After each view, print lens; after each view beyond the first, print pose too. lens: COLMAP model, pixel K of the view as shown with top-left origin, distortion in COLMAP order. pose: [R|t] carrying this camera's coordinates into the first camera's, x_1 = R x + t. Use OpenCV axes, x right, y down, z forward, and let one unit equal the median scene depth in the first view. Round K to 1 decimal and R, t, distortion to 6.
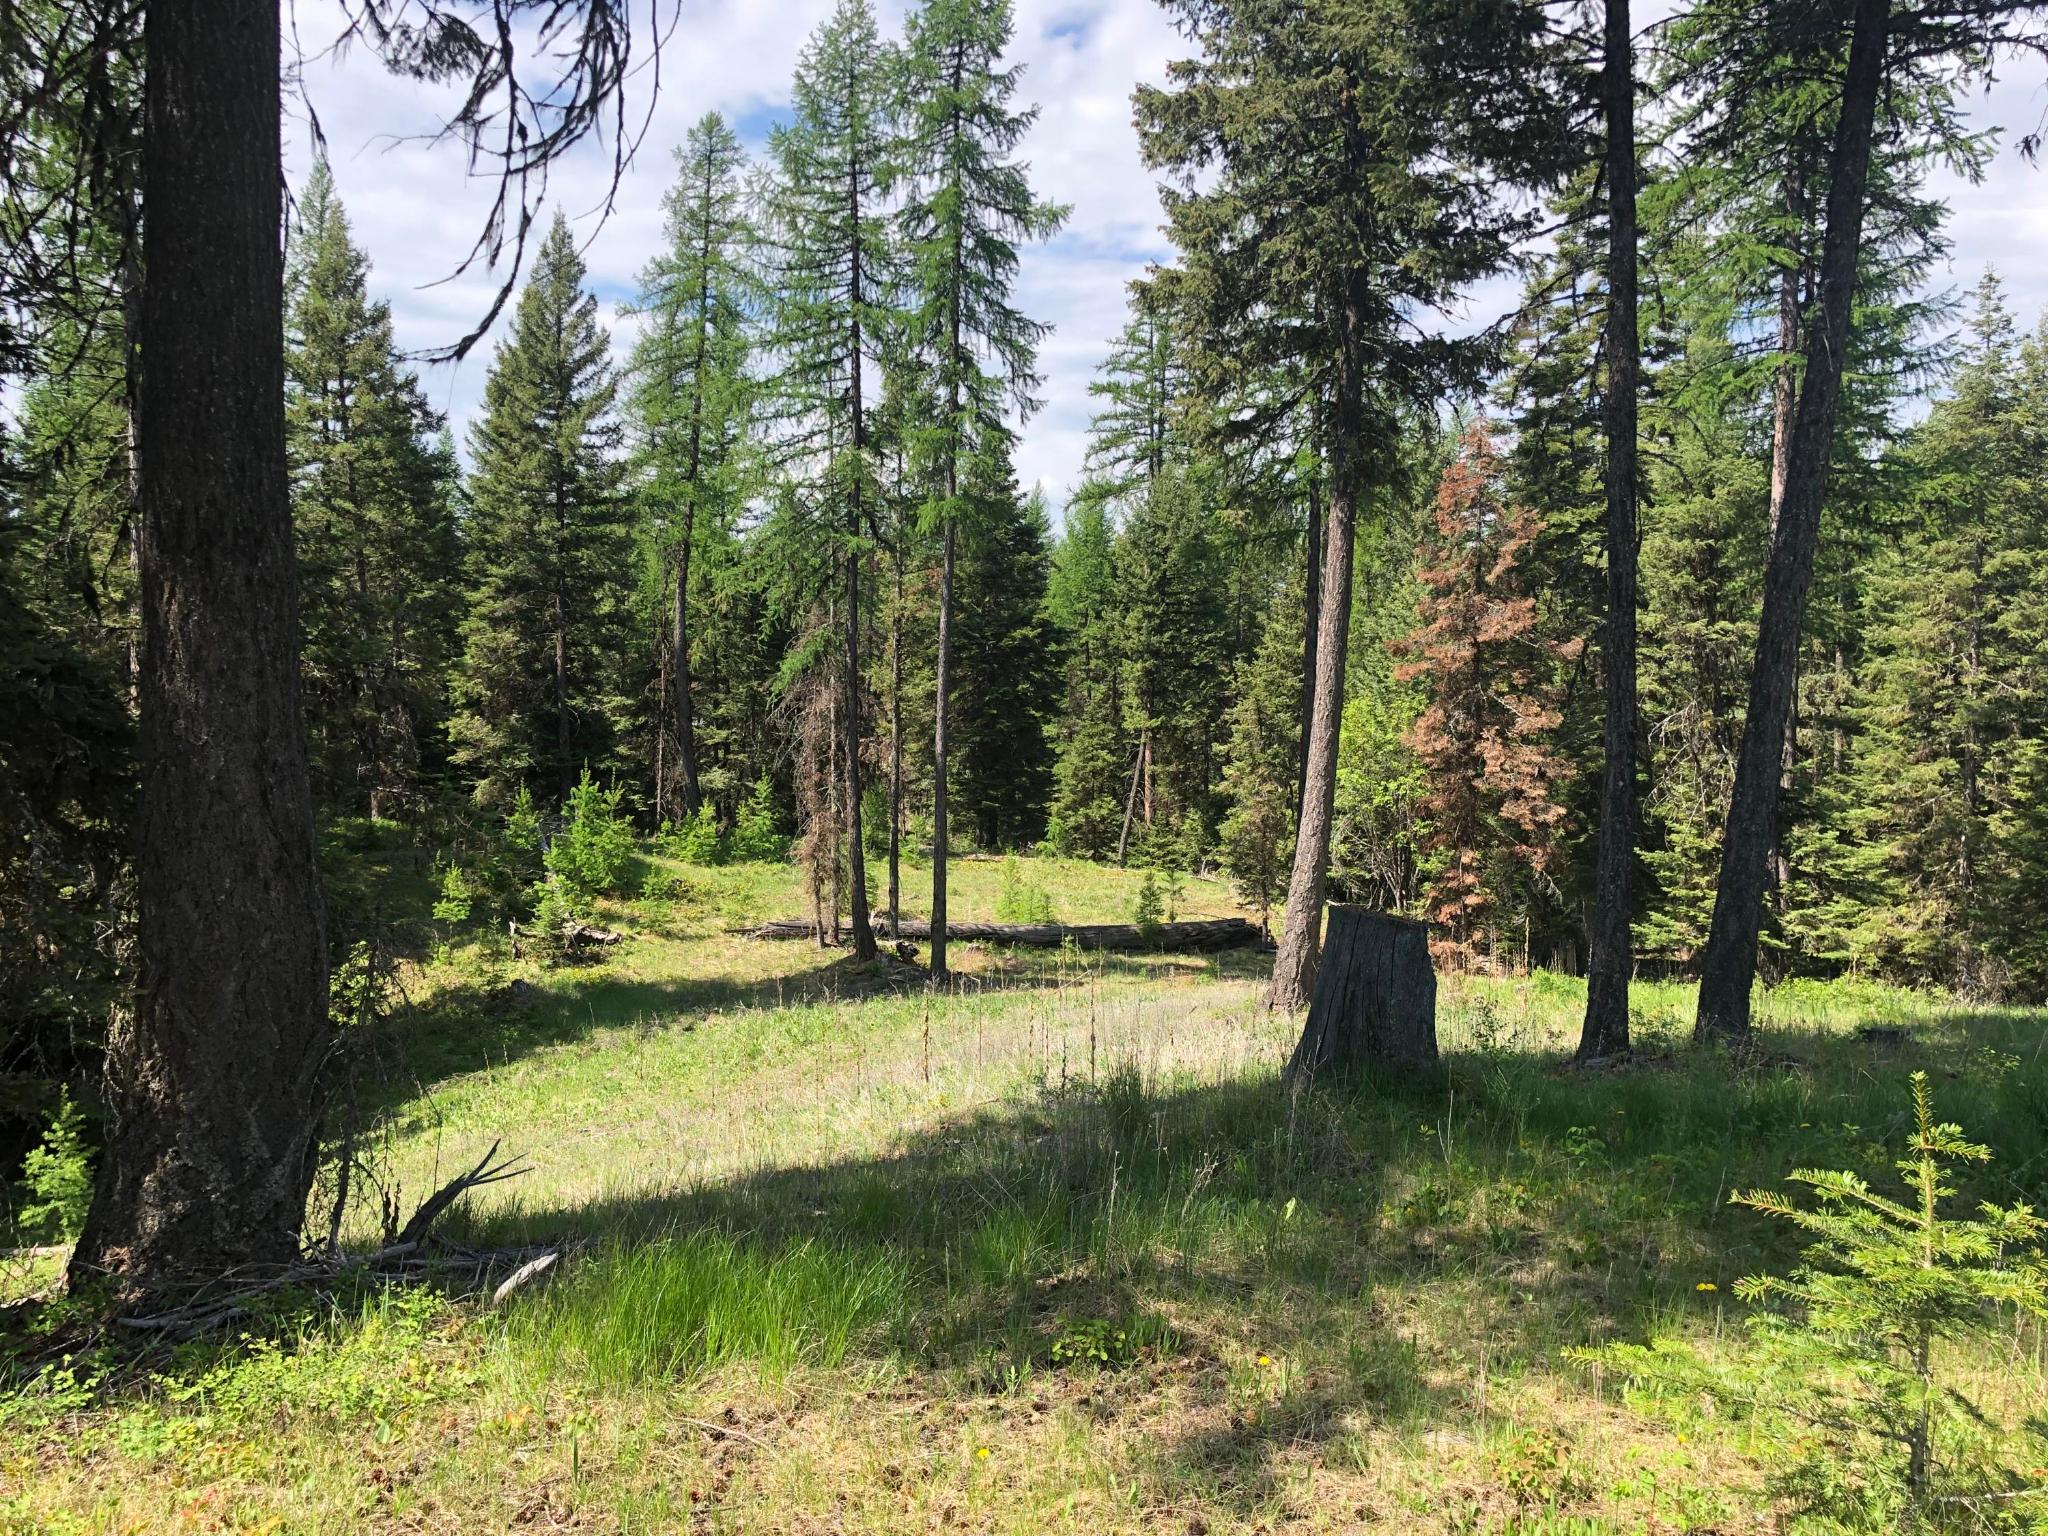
lens RADIAL K [[1735.6, 0, 987.0], [0, 1735.6, 765.5], [0, 0, 1]] dist [0.034834, -0.019015]
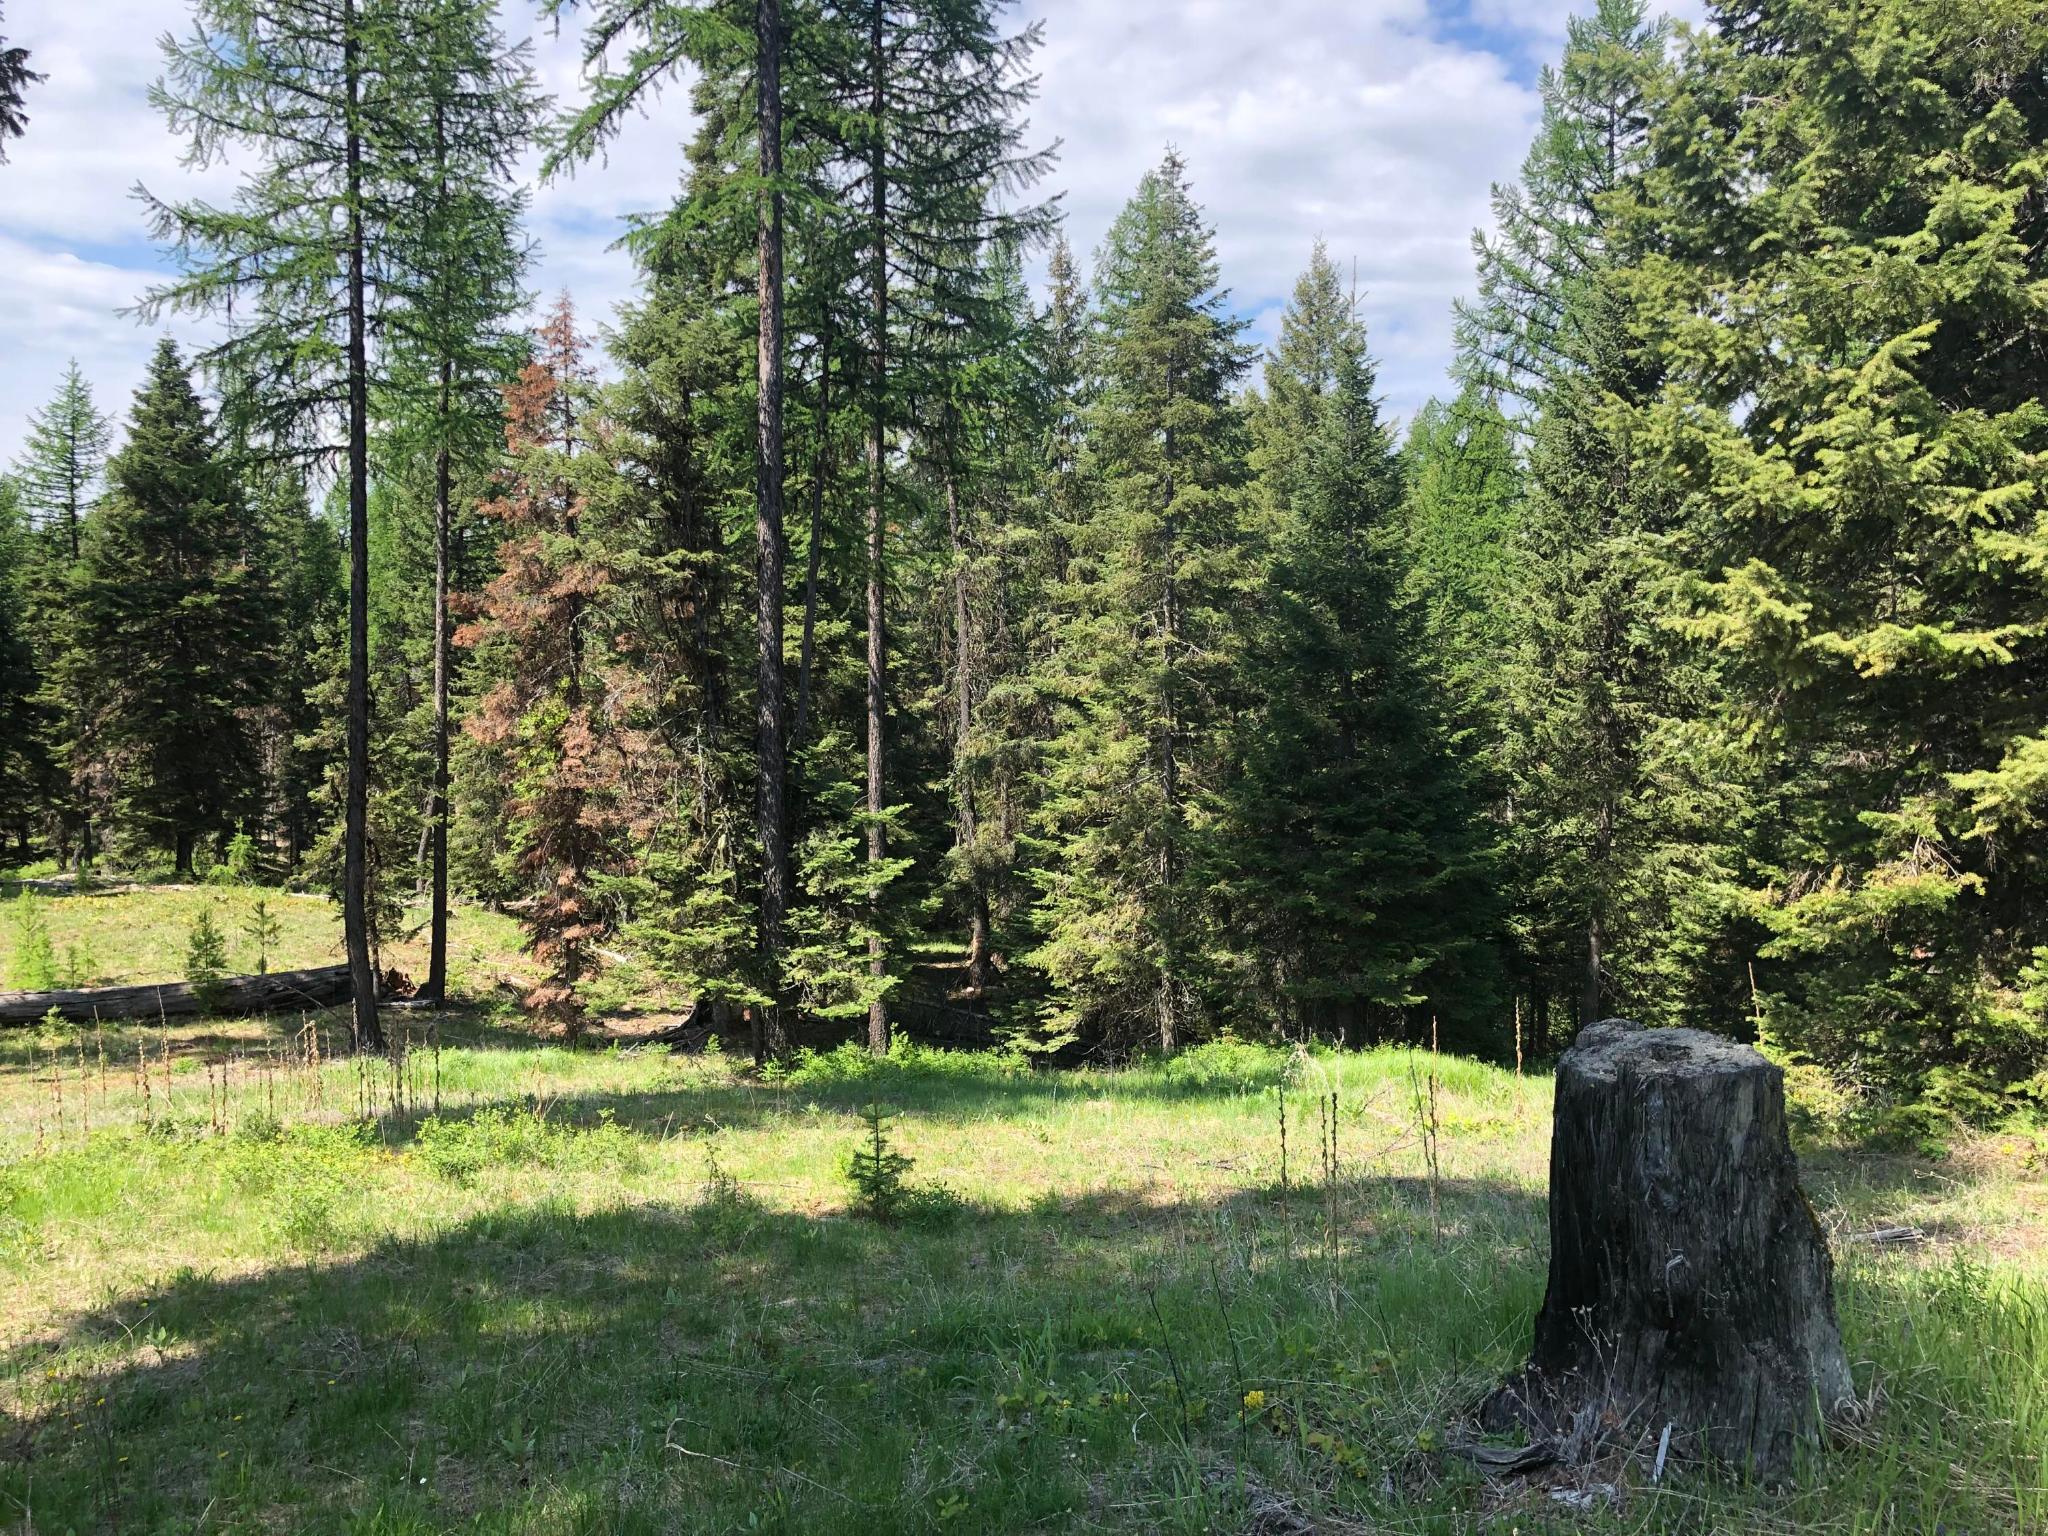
lens RADIAL K [[1741.0, 0, 1024.0], [0, 1741.0, 768.0], [0, 0, 1]] dist [0.062139, -0.005732]
pose [[0.965049, -0.025514, 0.260826, 0.283247], [0.024212, 0.999673, 0.008206, 0.003146], [-0.260950, -0.001604, 0.965351, 0.213357]]
